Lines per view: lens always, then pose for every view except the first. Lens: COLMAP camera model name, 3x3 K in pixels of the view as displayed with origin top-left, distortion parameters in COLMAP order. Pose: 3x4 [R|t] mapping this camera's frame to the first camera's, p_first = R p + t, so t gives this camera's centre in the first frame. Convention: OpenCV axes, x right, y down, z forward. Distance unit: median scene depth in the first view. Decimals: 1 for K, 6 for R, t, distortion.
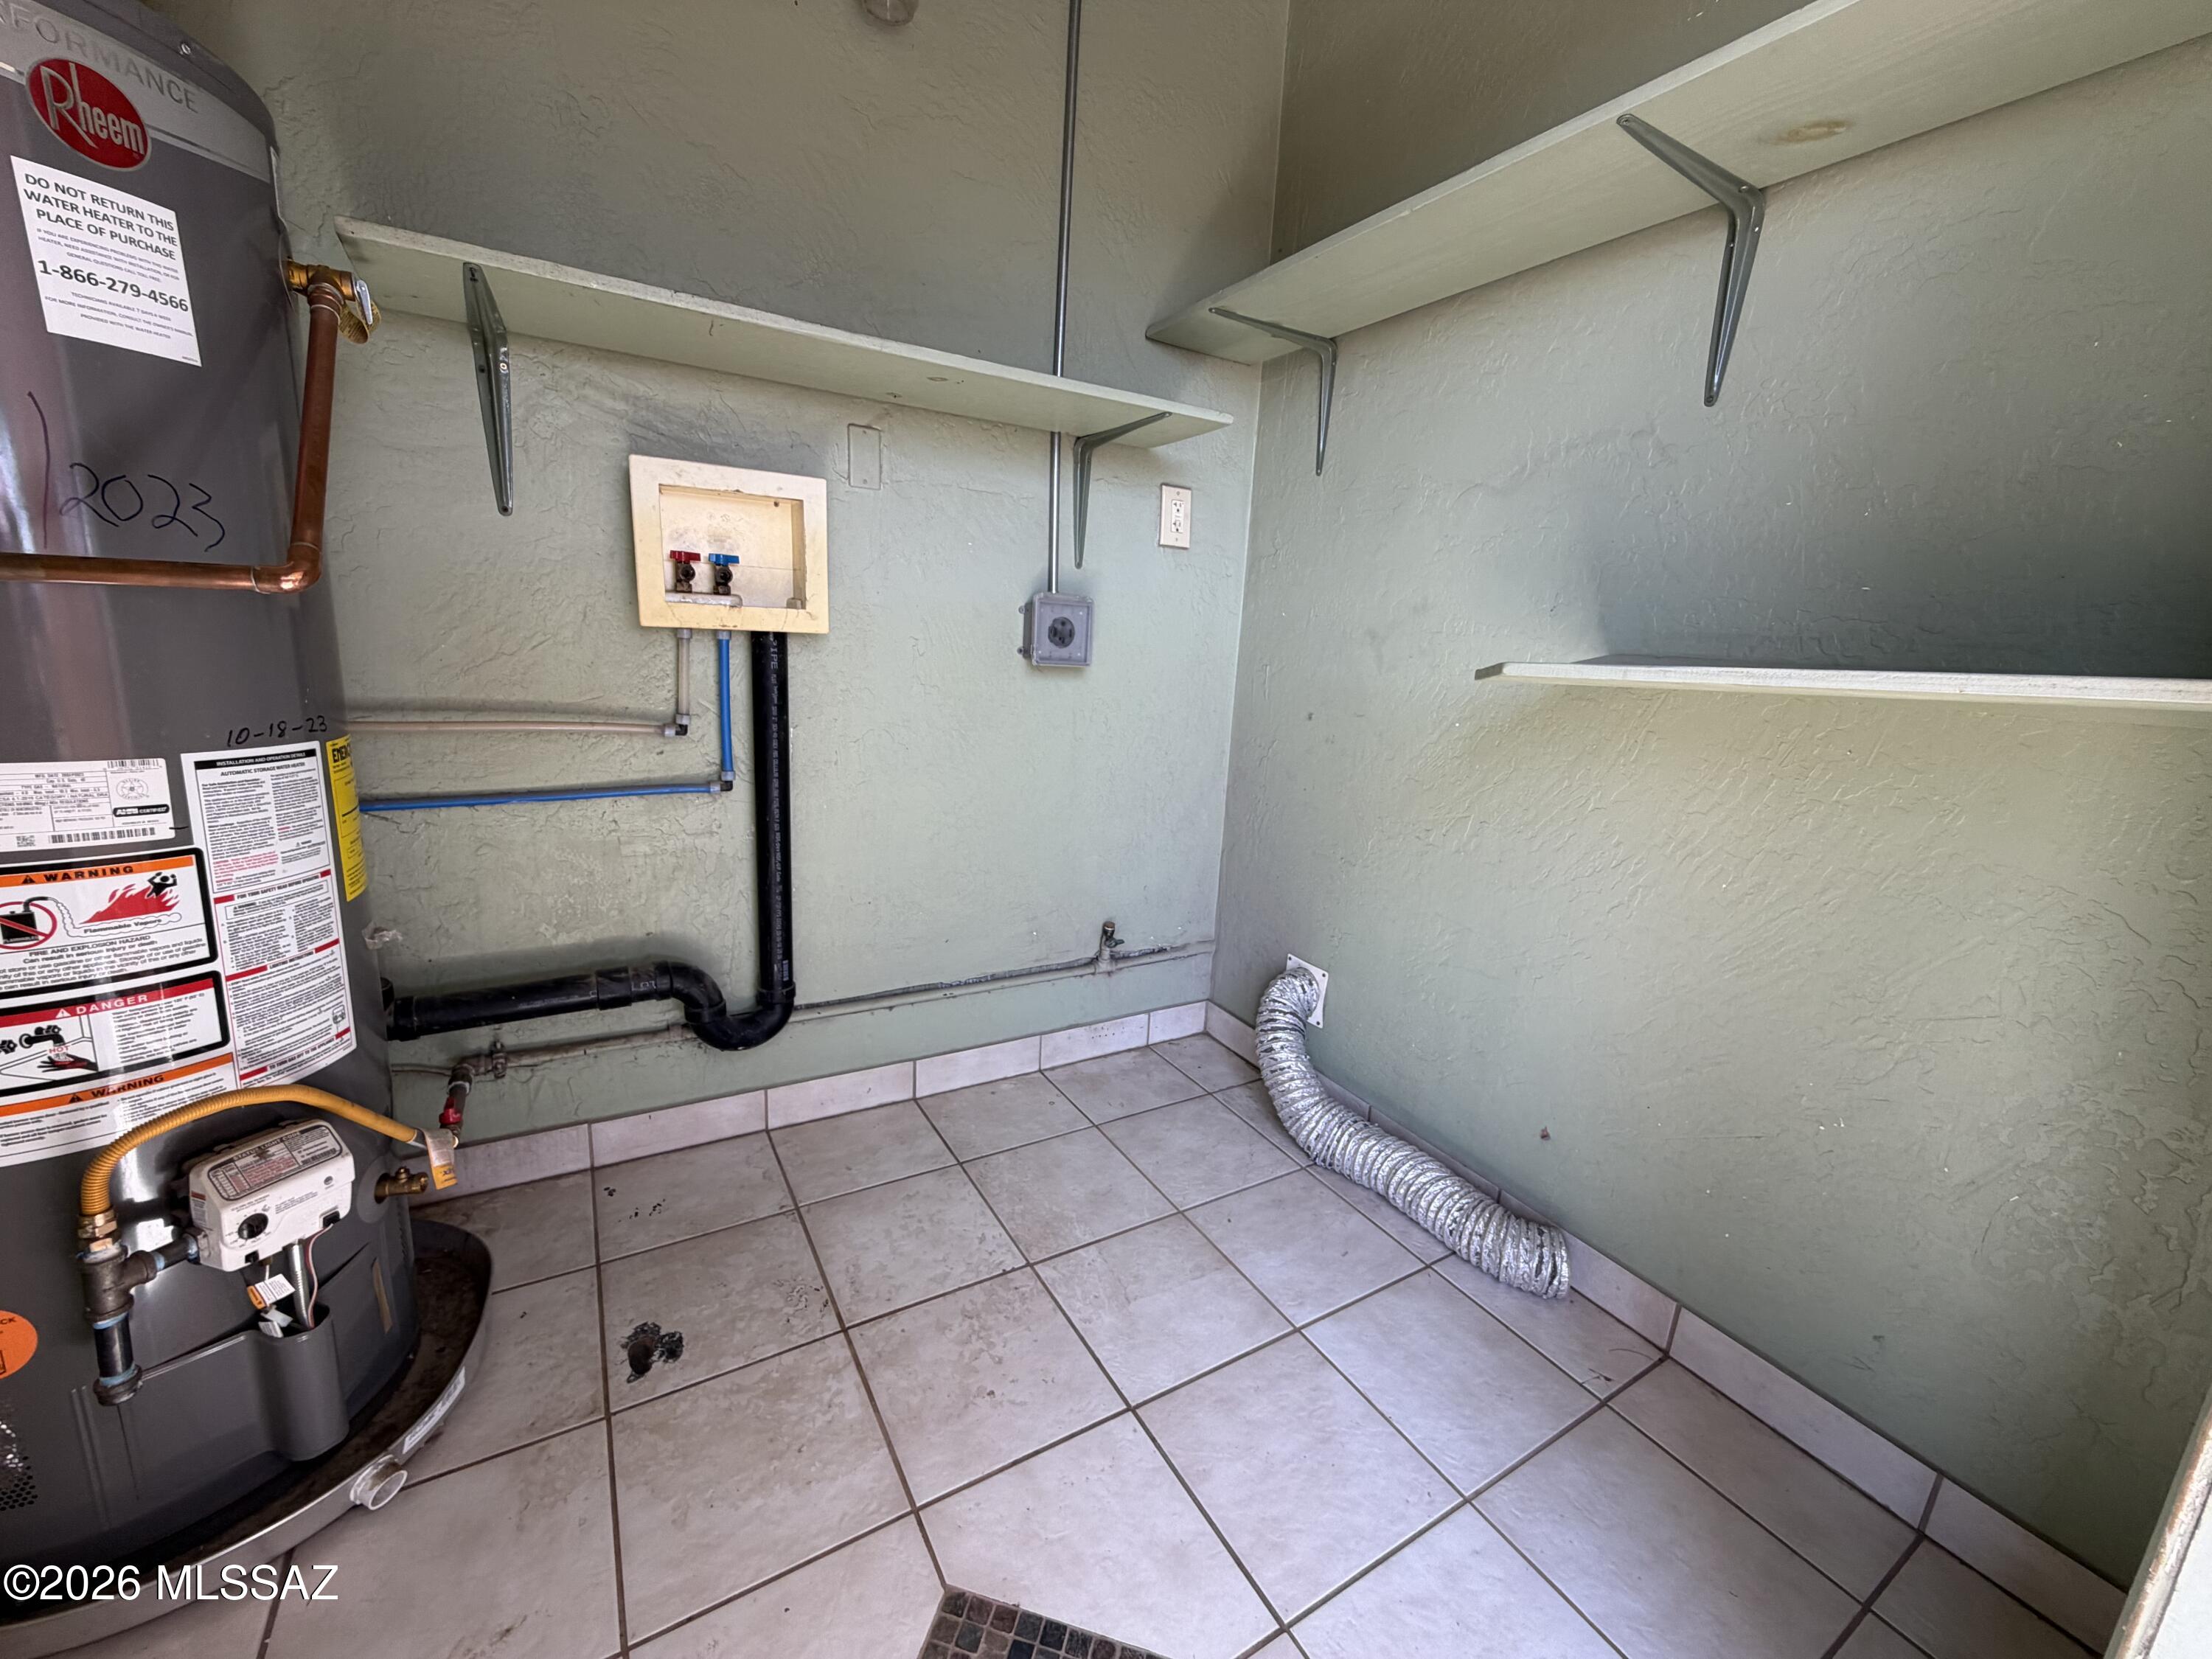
lens RADIAL K [[885.5, 0, 1101.3], [0, 885.5, 829.6], [0, 0, 1]] dist [-0.001313, 0.000662]
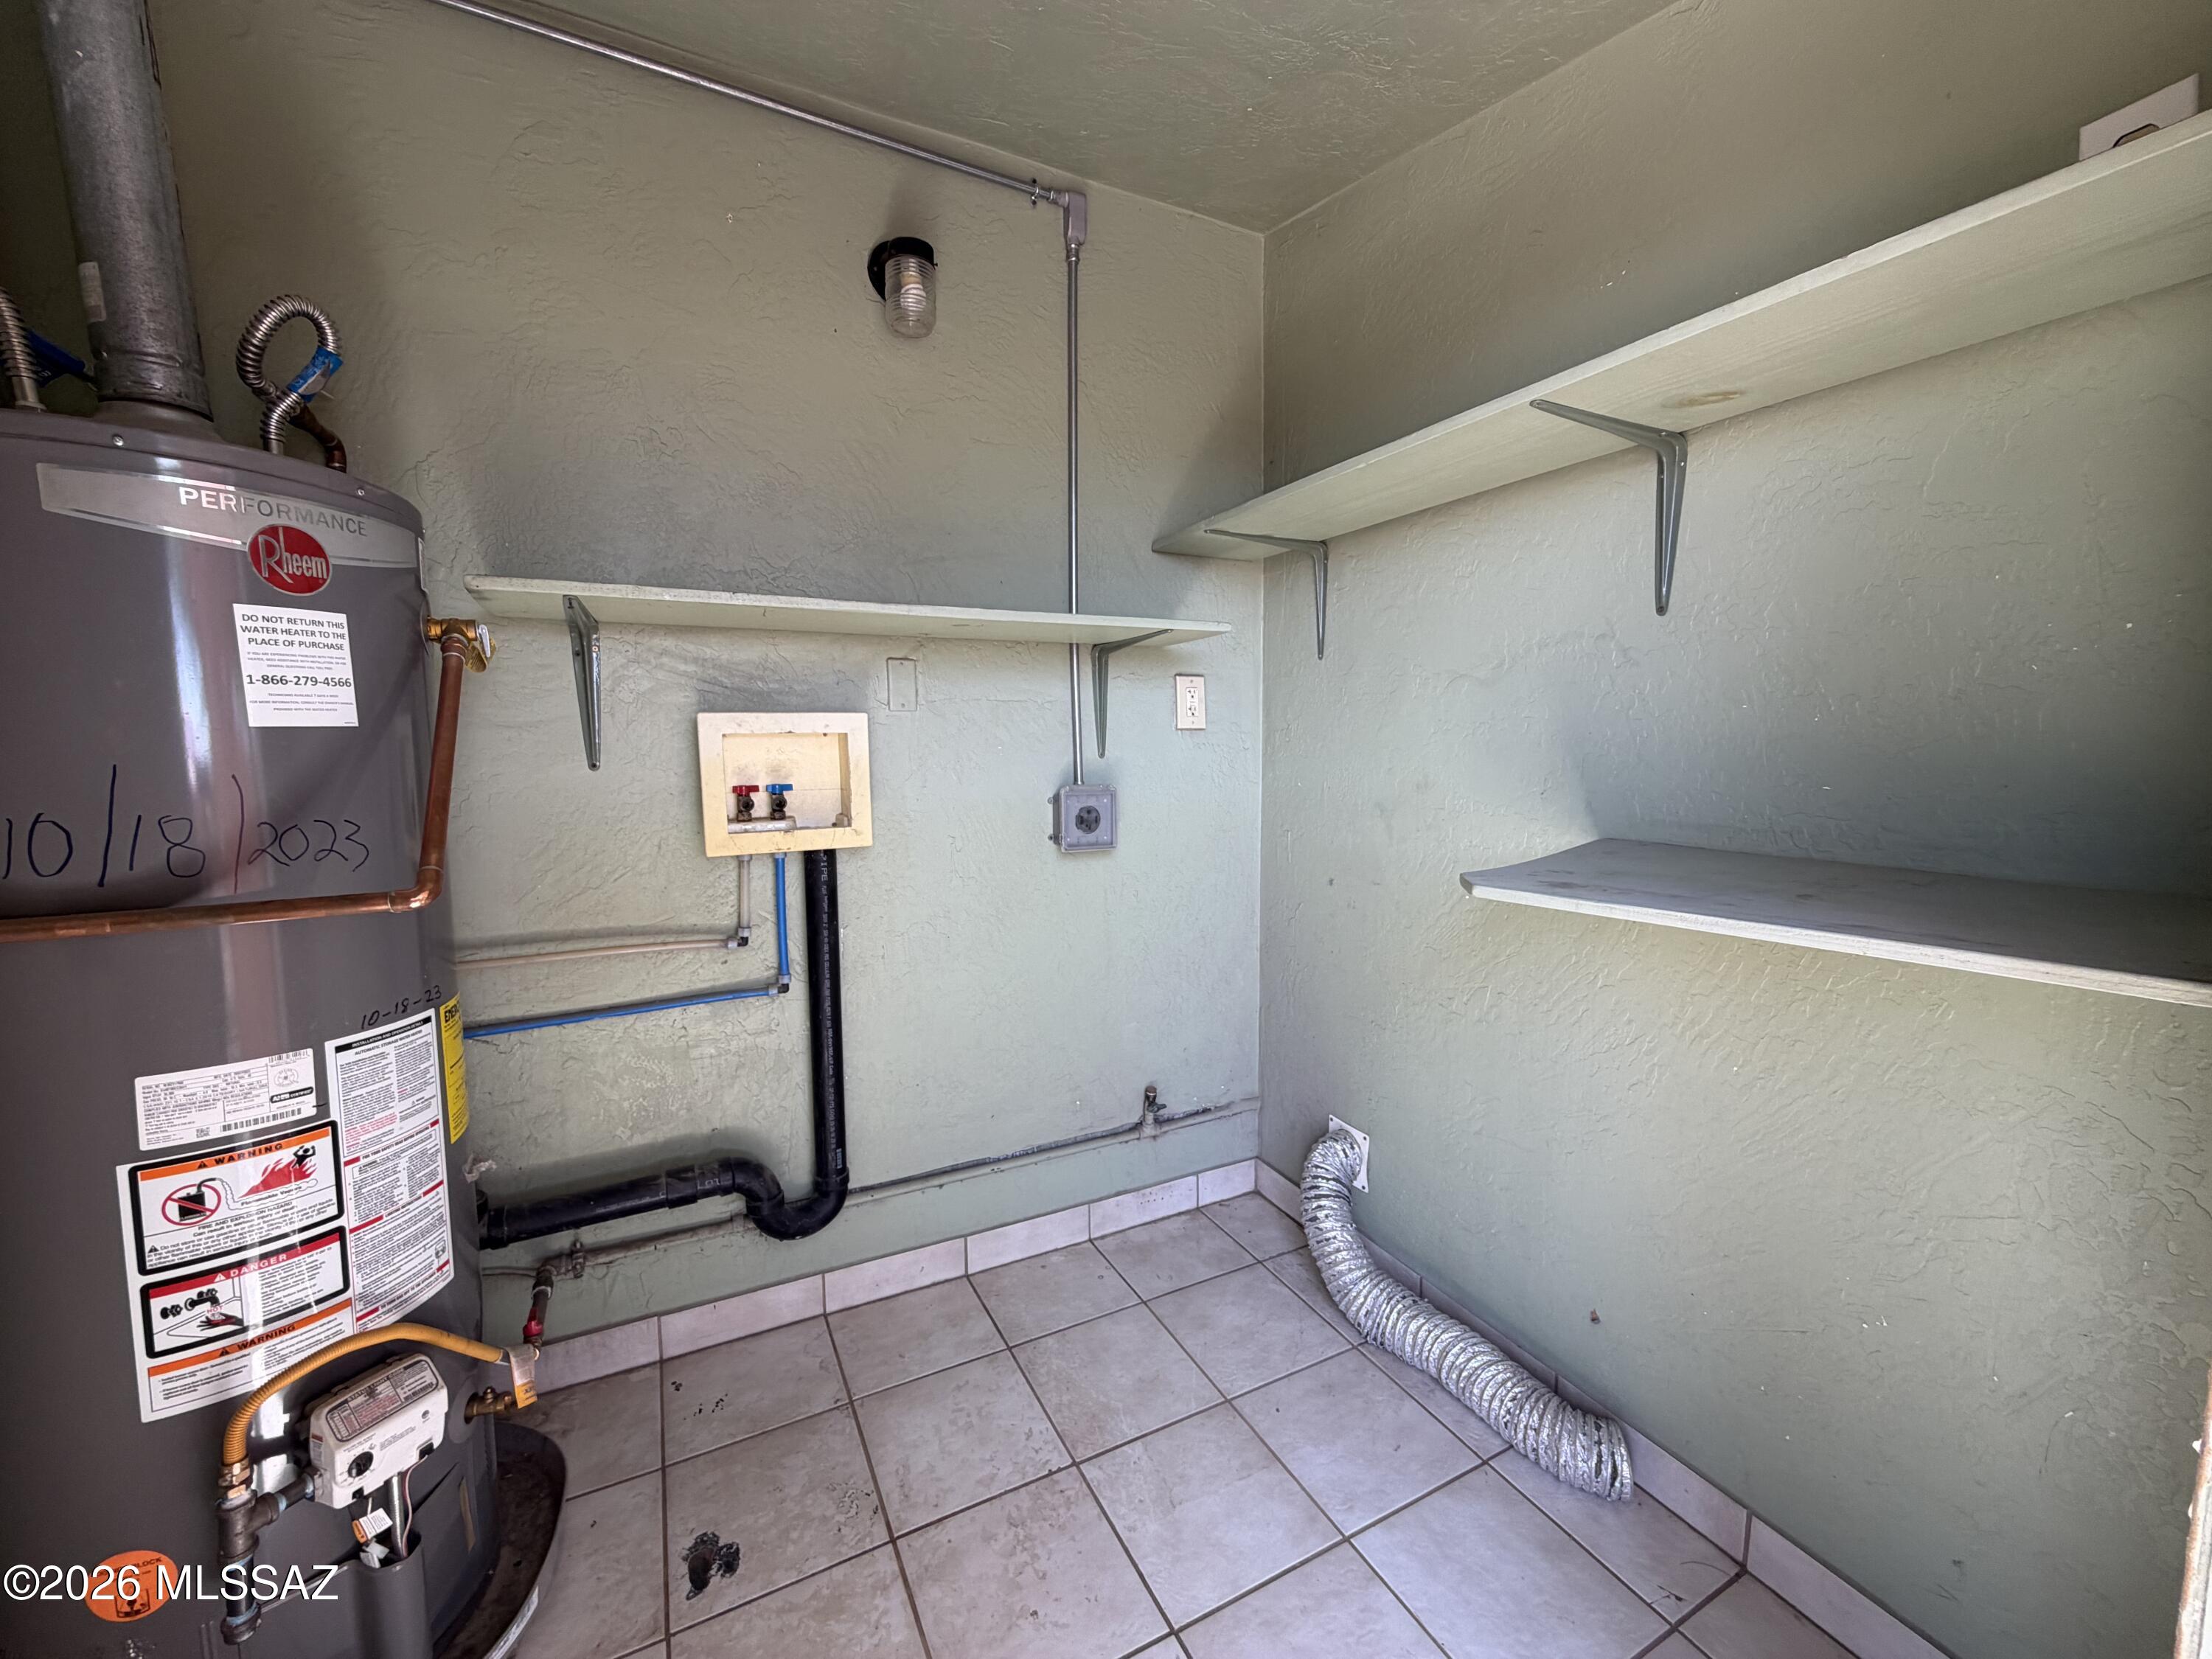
lens RADIAL K [[885.5, 0, 1101.3], [0, 885.5, 829.6], [0, 0, 1]] dist [-0.001313, 0.000662]
pose [[0.995858, -0.054597, -0.072701, 0.059067], [0.045816, 0.992027, -0.117404, -0.101685], [0.078531, 0.113587, 0.990420, -0.074616]]
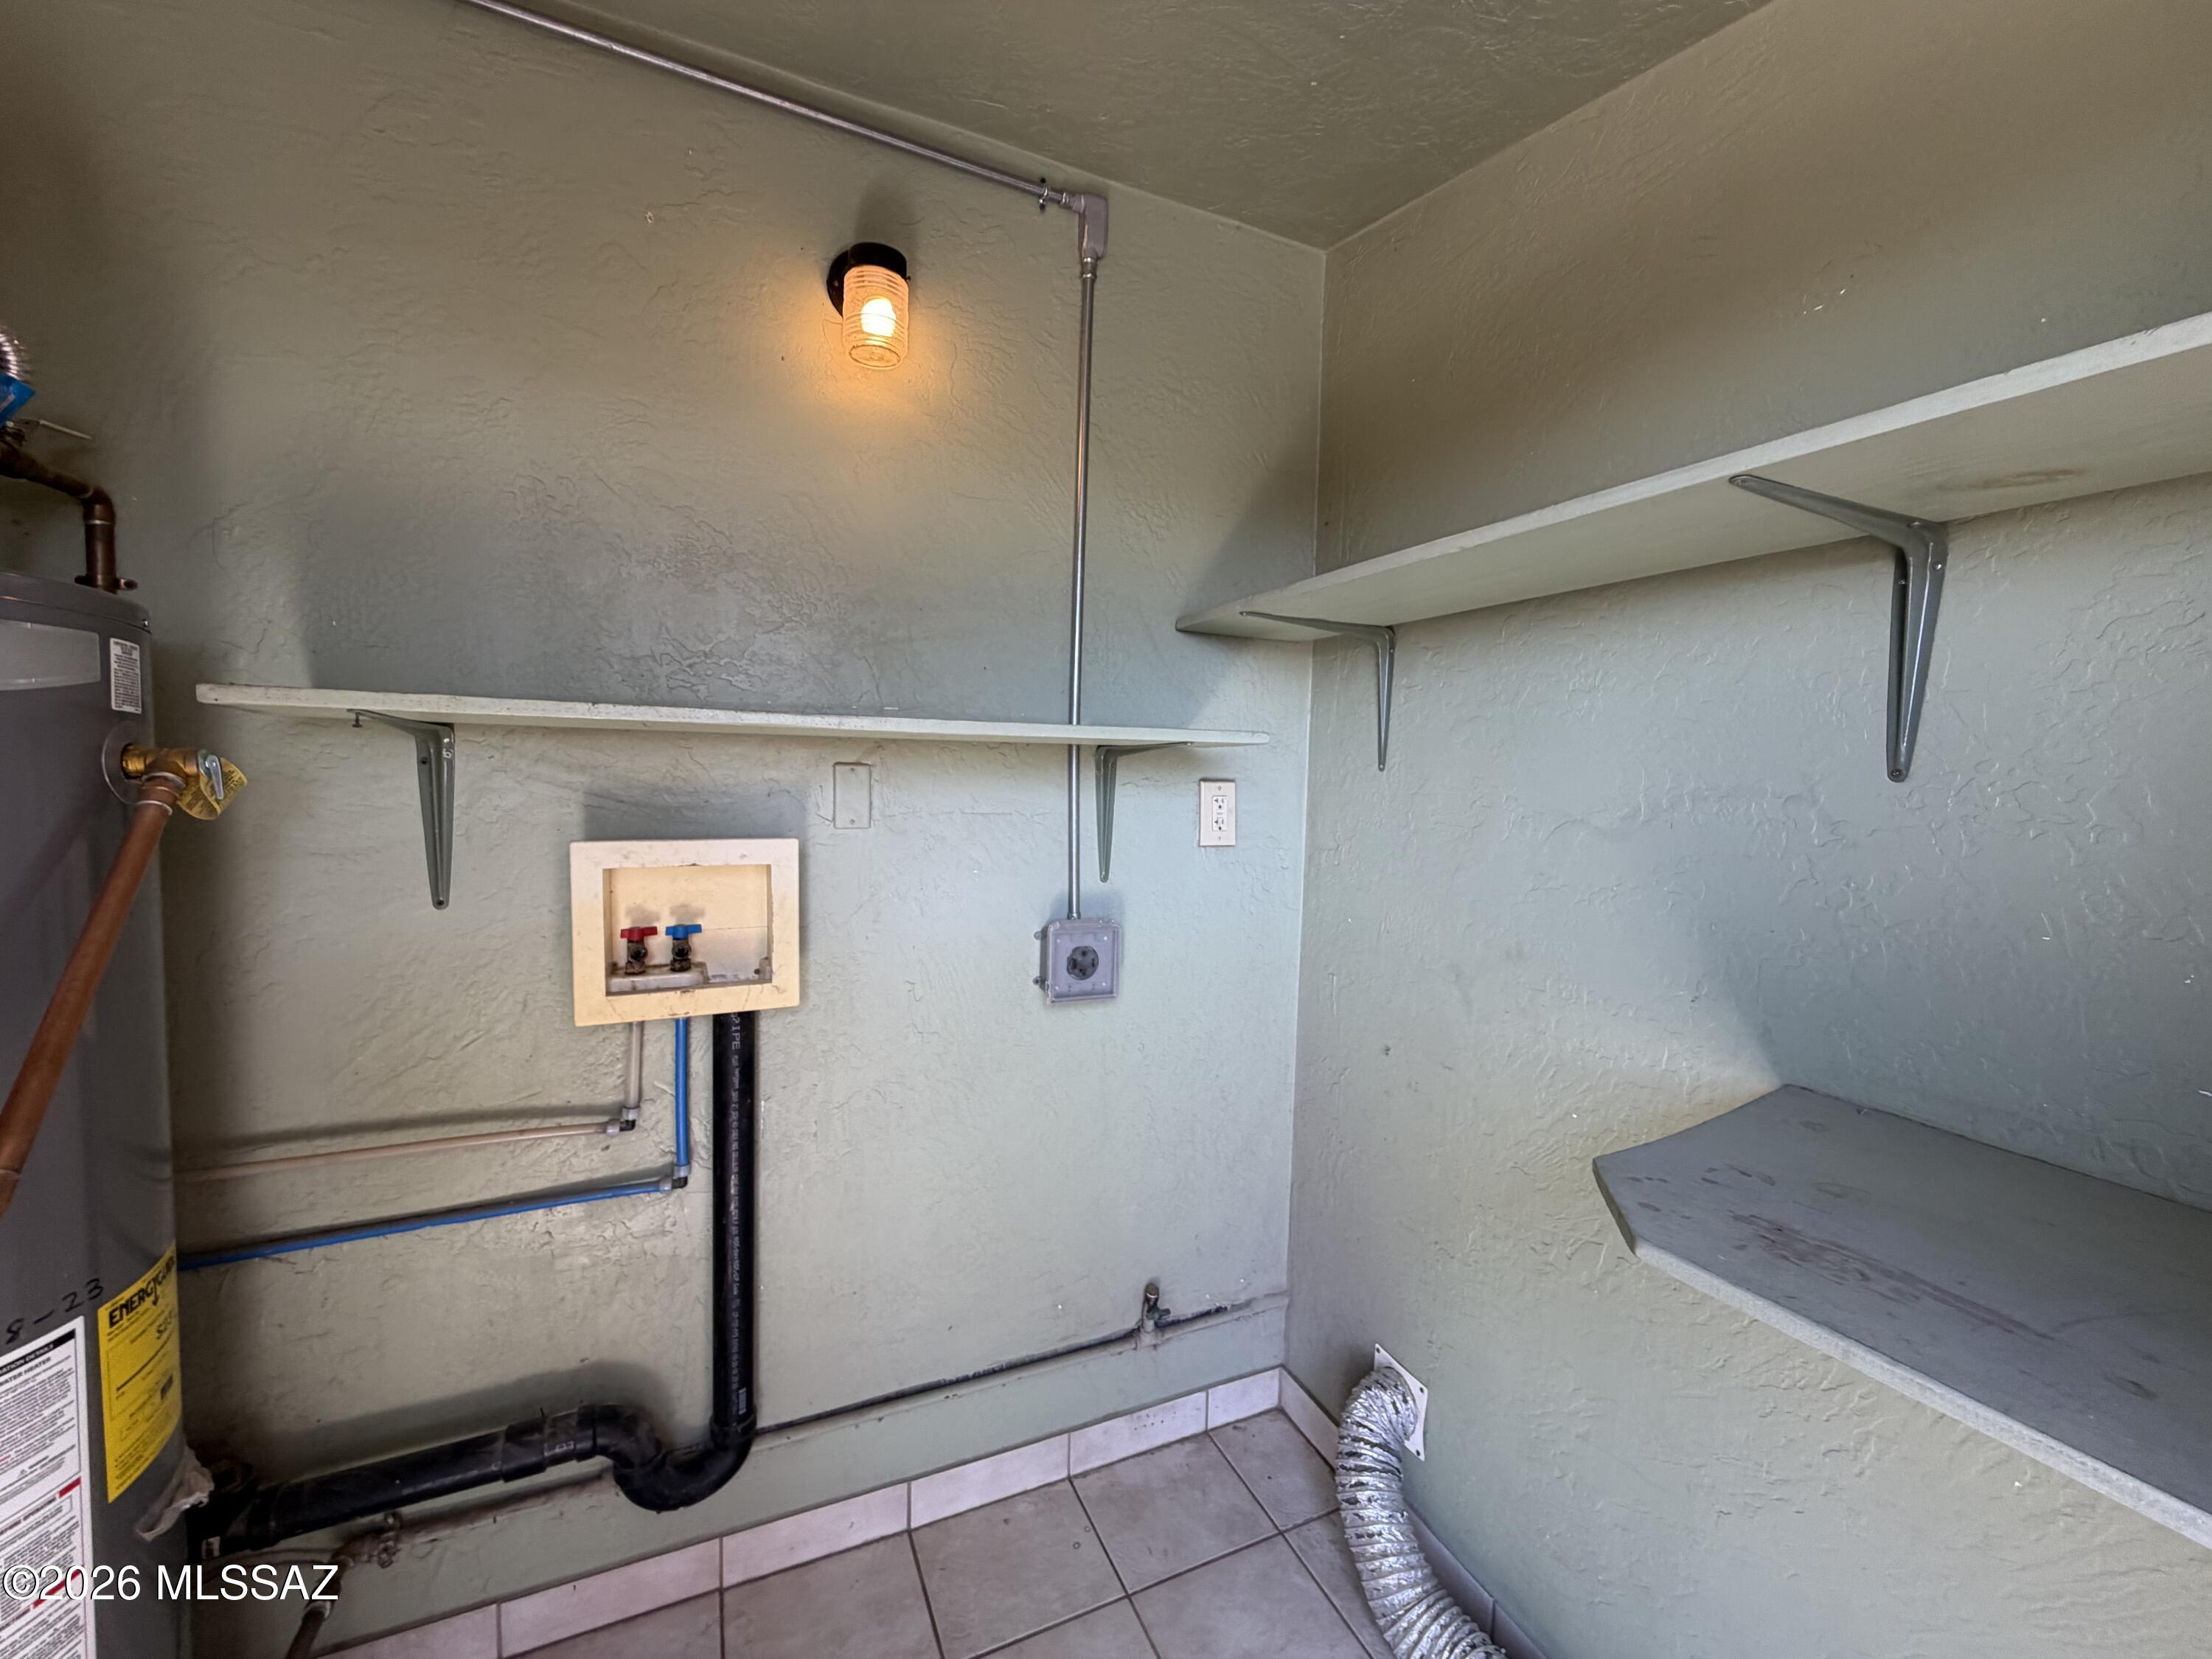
lens RADIAL K [[887.3, 0, 1100.0], [0, 887.3, 829.1], [0, 0, 1]] dist [0.000111, 0.000108]
pose [[0.993068, -0.020200, -0.115795, 0.090455], [0.002946, 0.989091, -0.147278, -0.271457], [0.117507, 0.145916, 0.982294, 0.162377]]
